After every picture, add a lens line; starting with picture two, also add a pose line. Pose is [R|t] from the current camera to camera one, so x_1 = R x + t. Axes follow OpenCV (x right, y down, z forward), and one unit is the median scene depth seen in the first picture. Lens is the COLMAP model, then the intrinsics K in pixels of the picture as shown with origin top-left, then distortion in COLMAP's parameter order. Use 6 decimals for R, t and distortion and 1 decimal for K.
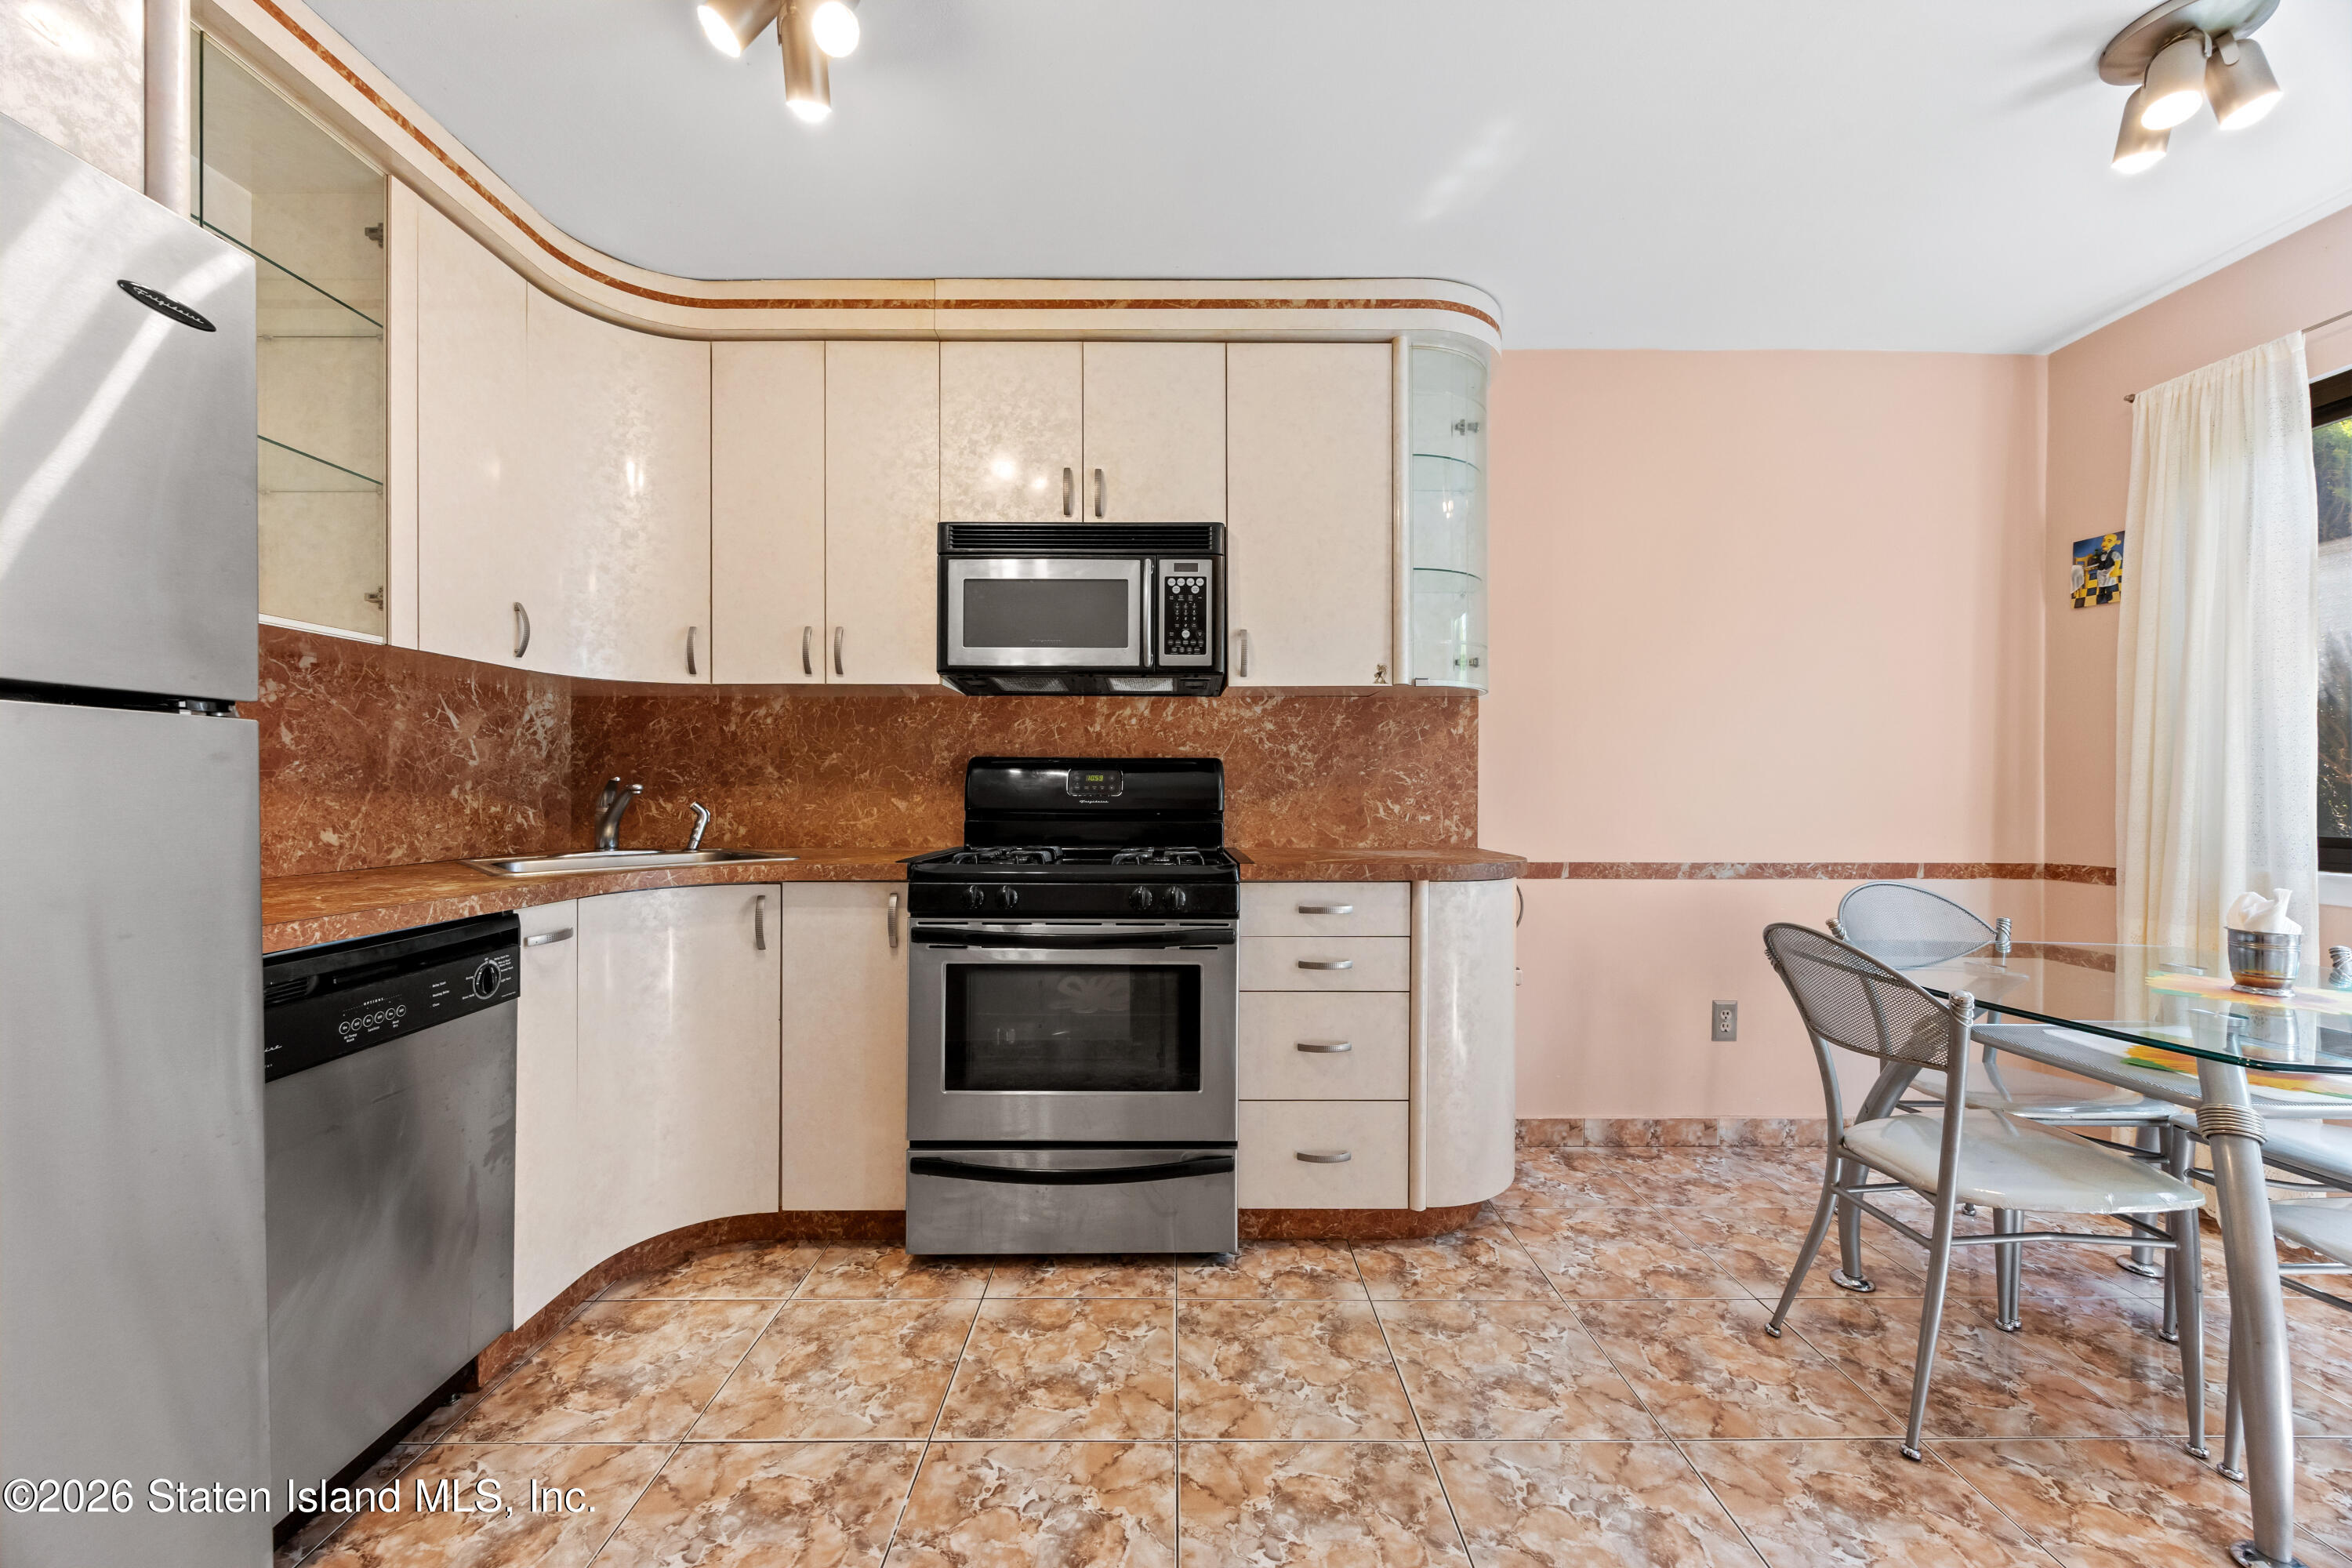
lens RADIAL K [[884.1, 0, 1177.4], [0, 884.1, 791.4], [0, 0, 1]] dist [0.000624, 0.000253]
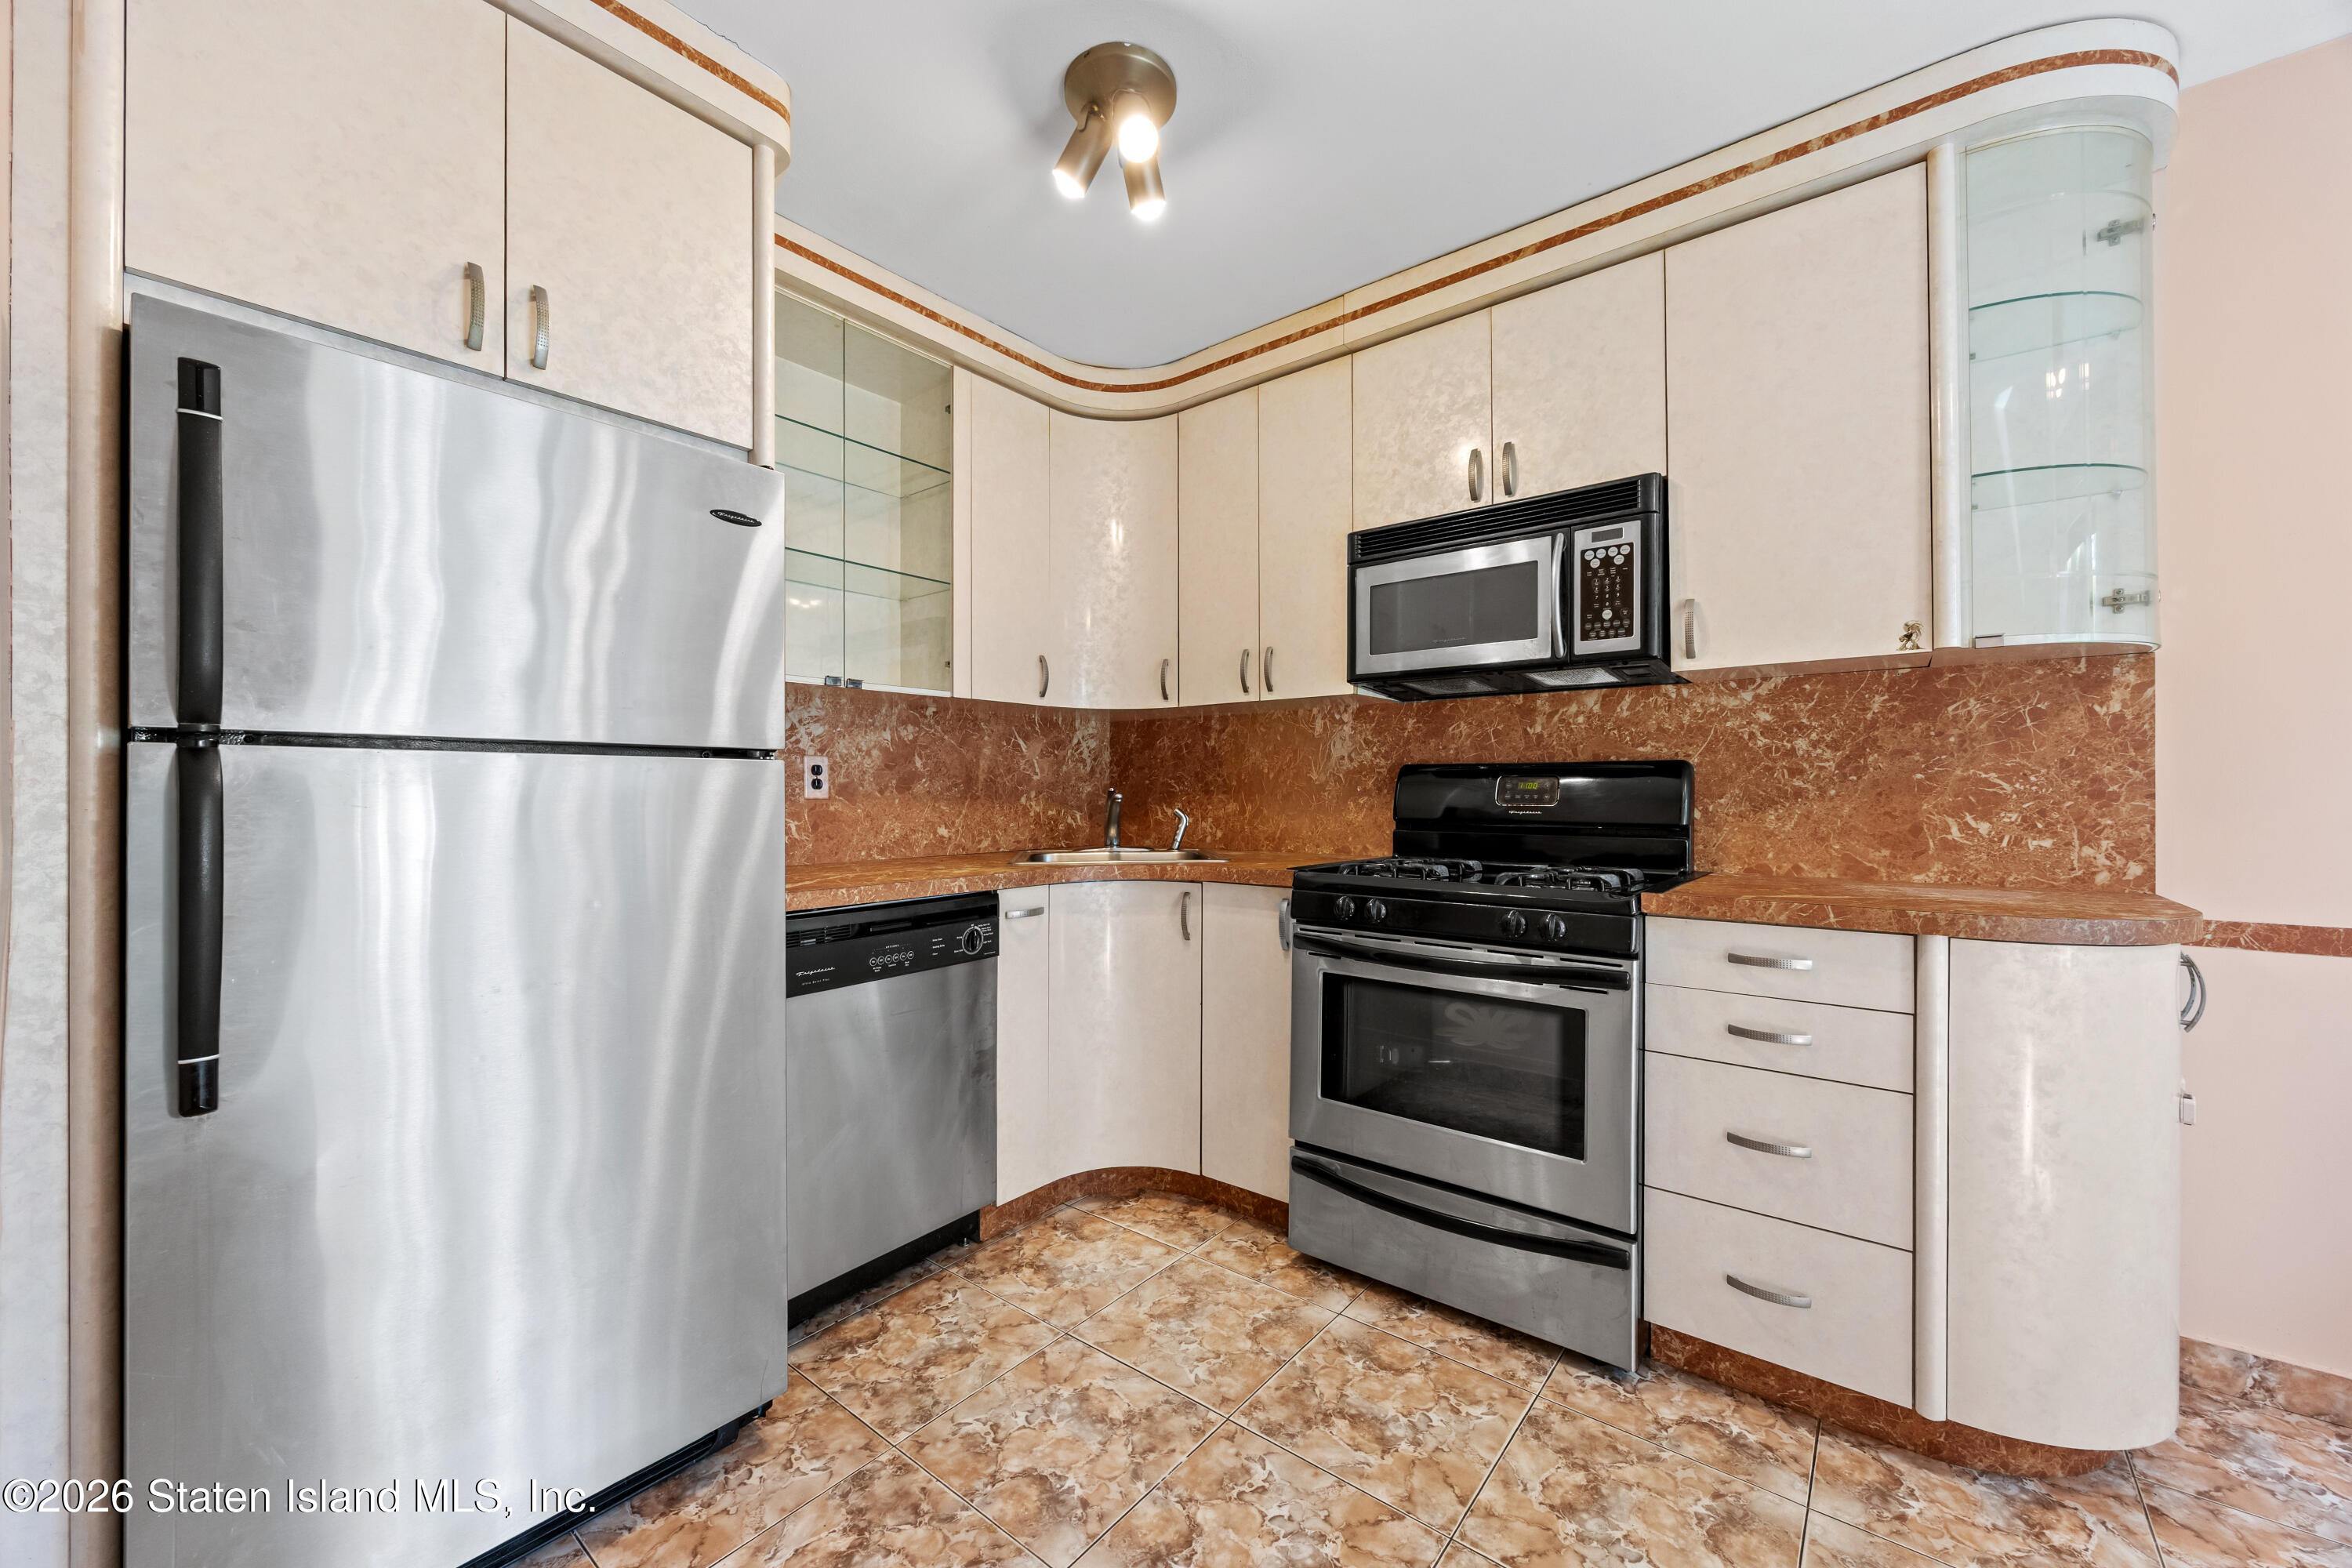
lens RADIAL K [[916.3, 0, 1179.7], [0, 916.3, 786.2], [0, 0, 1]] dist [0.000793, 0.000181]
pose [[0.775737, -0.005244, -0.631034, 0.280965], [0.000501, 0.999970, -0.007694, -0.009963], [0.631056, 0.005652, 0.775717, 0.082974]]
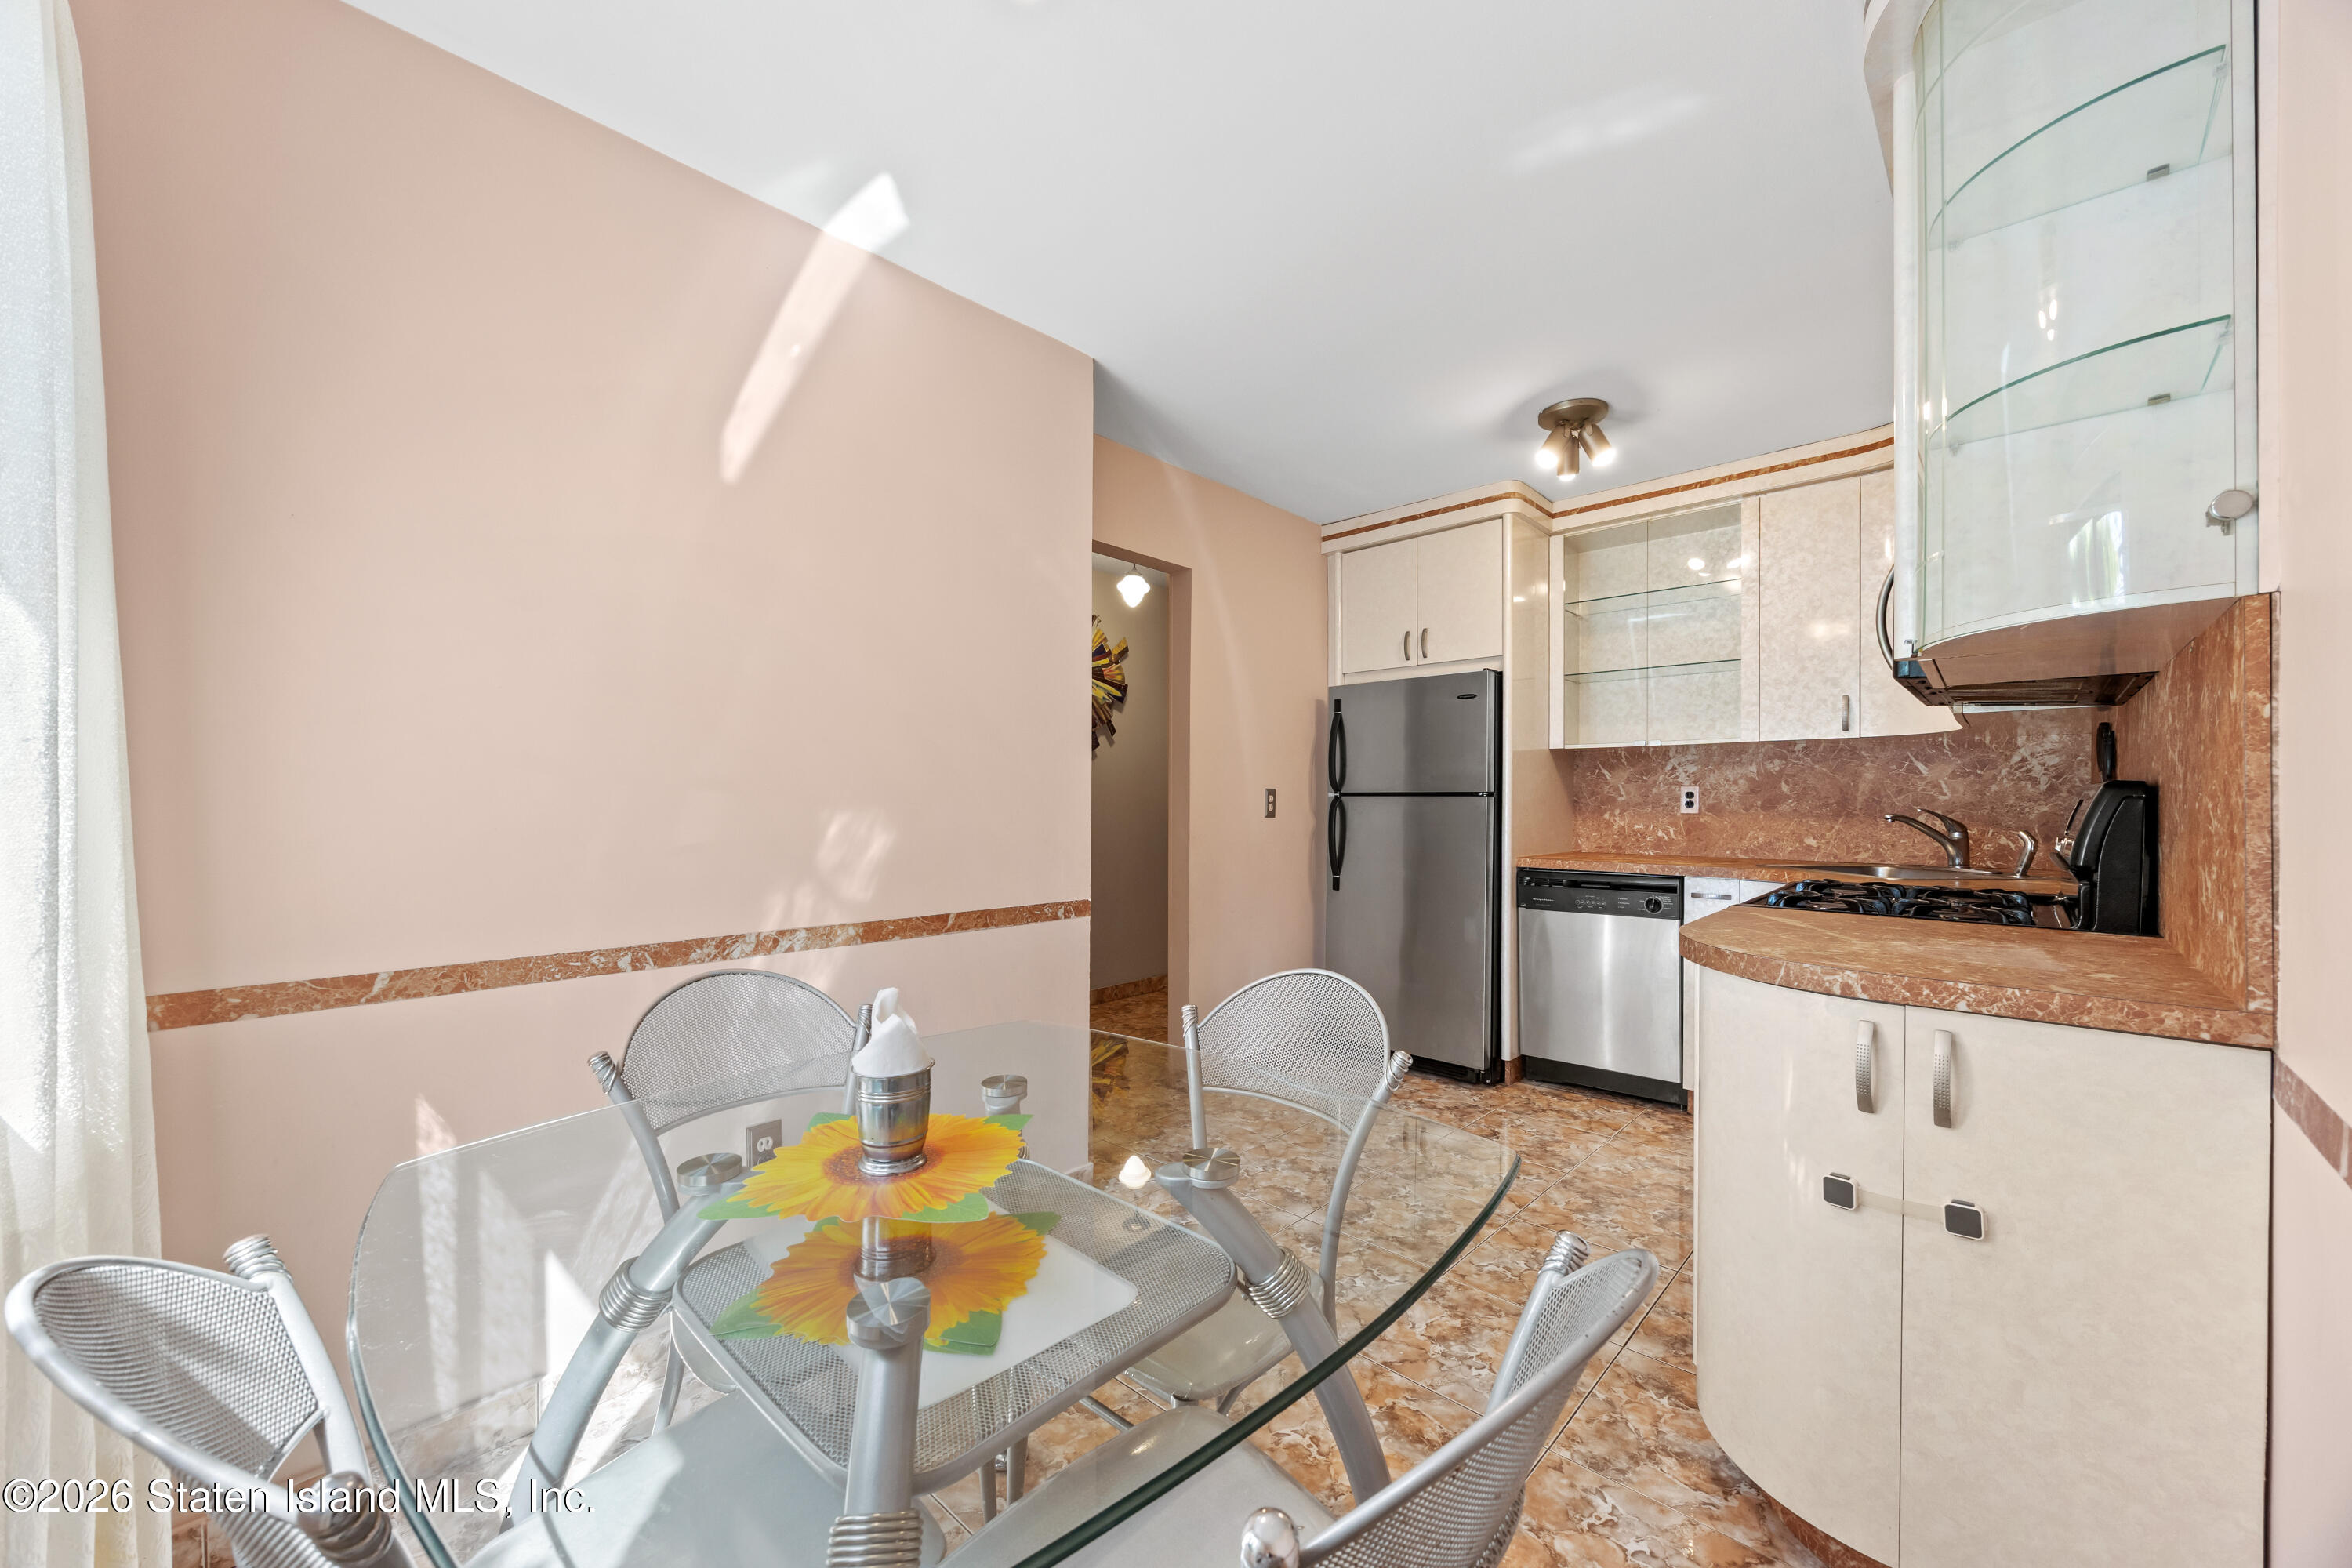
lens RADIAL K [[884.1, 0, 1177.4], [0, 884.1, 791.4], [0, 0, 1]] dist [0.000624, 0.000253]
pose [[-0.684118, -0.009884, -0.729305, 1.227505], [-0.003480, 0.999941, -0.010287, -0.027519], [0.729363, -0.004500, -0.684112, 1.265798]]
